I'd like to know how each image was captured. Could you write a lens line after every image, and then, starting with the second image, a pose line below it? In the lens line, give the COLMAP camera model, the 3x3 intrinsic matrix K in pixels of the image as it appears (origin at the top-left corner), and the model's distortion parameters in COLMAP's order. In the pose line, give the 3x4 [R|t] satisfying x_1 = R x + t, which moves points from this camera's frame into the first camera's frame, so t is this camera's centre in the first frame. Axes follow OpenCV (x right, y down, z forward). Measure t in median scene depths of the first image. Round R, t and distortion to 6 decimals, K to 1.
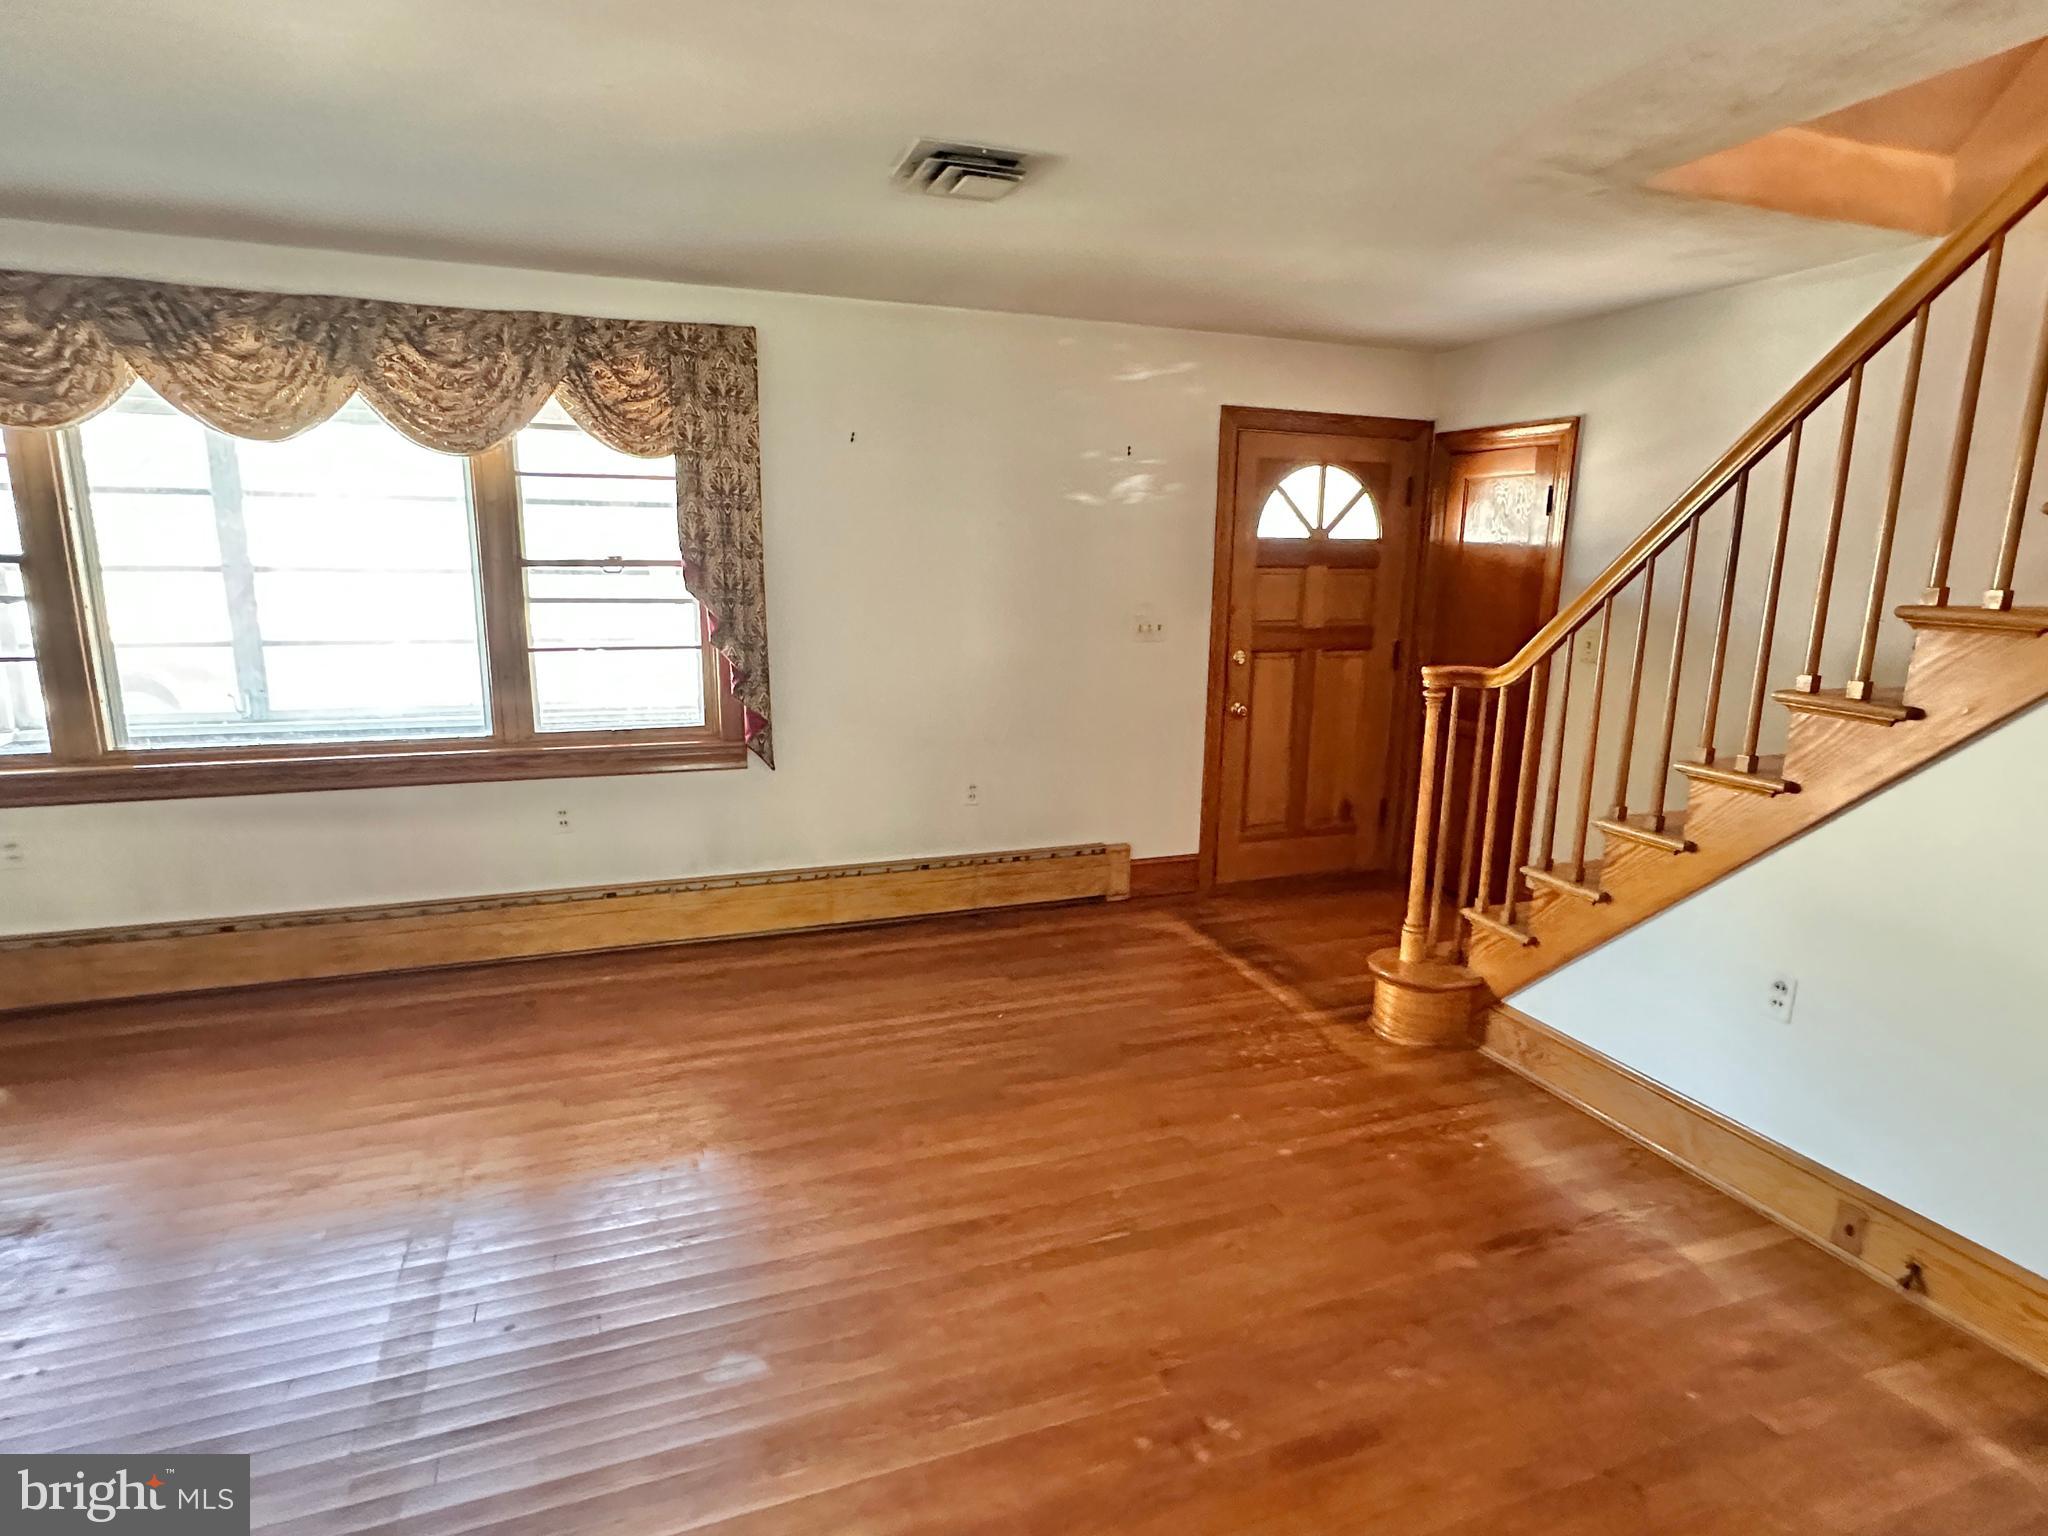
lens RADIAL K [[1069.9, 0, 1024.0], [0, 1069.9, 768.0], [0, 0, 1]] dist [-0.001037, -0.000349]
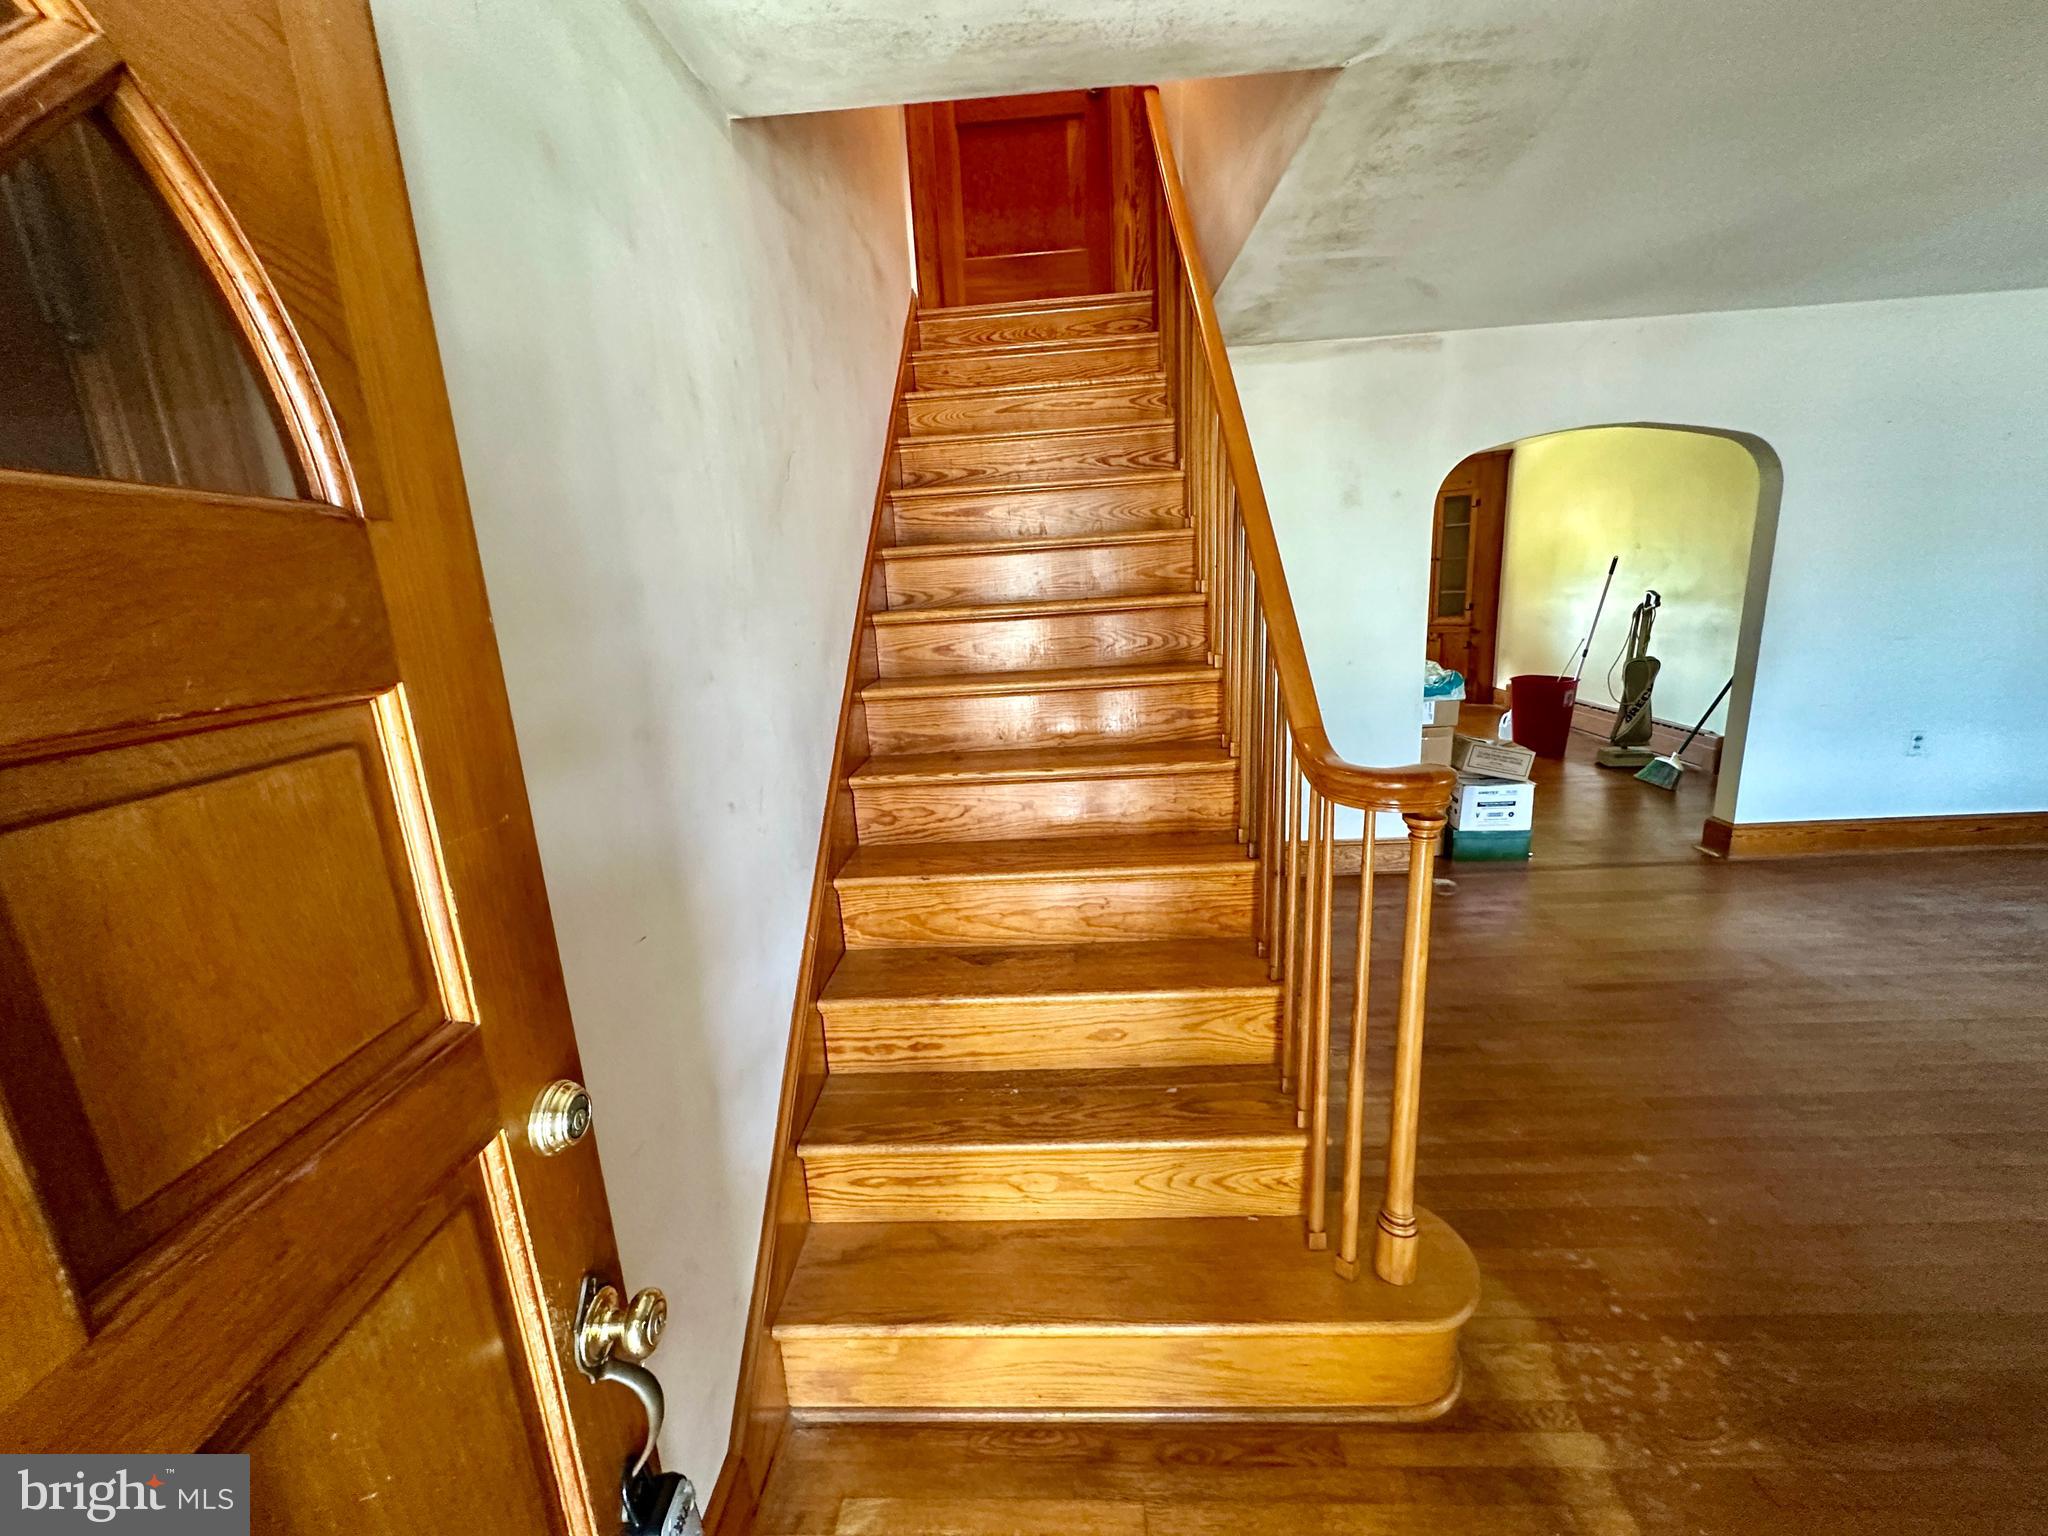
lens RADIAL K [[803.9, 0, 1024.0], [0, 803.9, 768.0], [0, 0, 1]] dist [0.001431, 0.000297]
pose [[-0.918131, -0.051332, 0.392939, 0.398482], [0.118851, 0.910258, 0.396616, -0.255634], [-0.378036, 0.410846, -0.829635, 1.359660]]
